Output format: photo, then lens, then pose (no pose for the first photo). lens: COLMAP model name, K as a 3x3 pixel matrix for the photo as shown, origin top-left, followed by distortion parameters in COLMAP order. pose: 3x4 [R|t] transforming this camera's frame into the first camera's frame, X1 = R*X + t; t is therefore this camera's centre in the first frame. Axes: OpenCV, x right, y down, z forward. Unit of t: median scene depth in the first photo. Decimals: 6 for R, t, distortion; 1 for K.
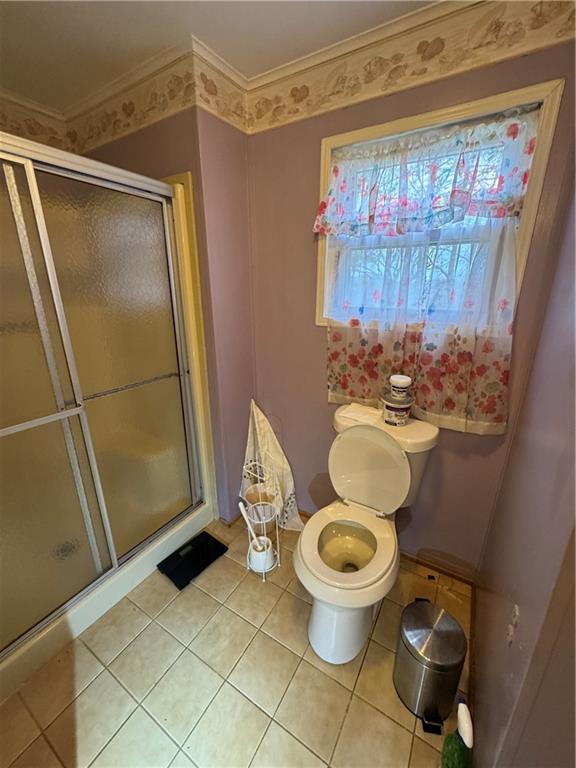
lens RADIAL K [[308.0, 0, 288.9], [0, 308.0, 380.6], [0, 0, 1]] dist [-0.003834, 0.000676]
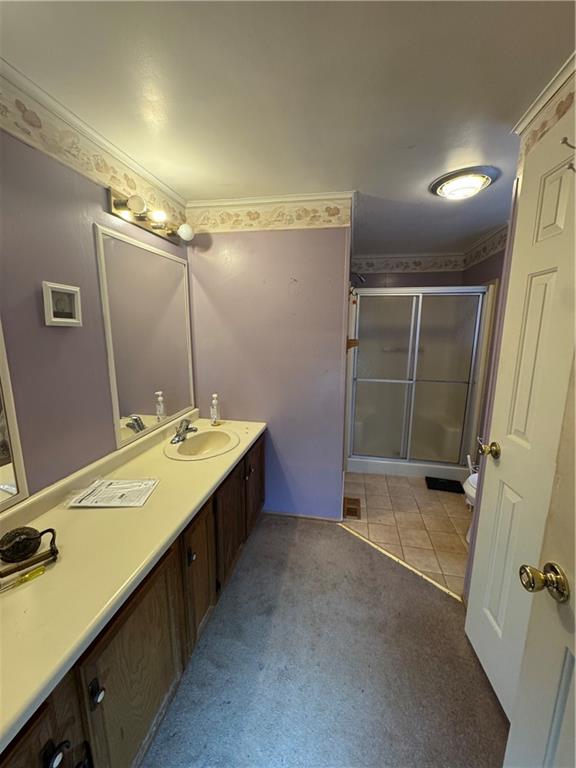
lens RADIAL K [[308.0, 0, 290.8], [0, 308.0, 383.1], [0, 0, 1]] dist [-0.003834, 0.000676]
pose [[0.351542, 0.173335, -0.919985, 1.087643], [-0.291111, 0.954230, 0.068548, 0.188251], [0.889760, 0.243721, 0.385912, -0.724843]]
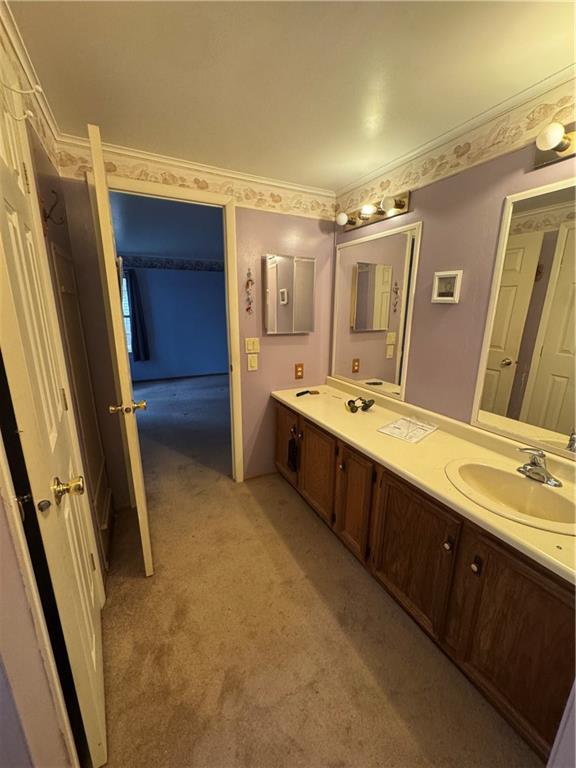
lens RADIAL K [[308.0, 0, 290.9], [0, 308.0, 383.3], [0, 0, 1]] dist [-0.003834, 0.000676]
pose [[-0.851889, -0.133539, 0.506411, -1.863772], [0.148920, 0.865267, 0.478682, -0.532973], [-0.502104, 0.483199, -0.717225, 1.775000]]
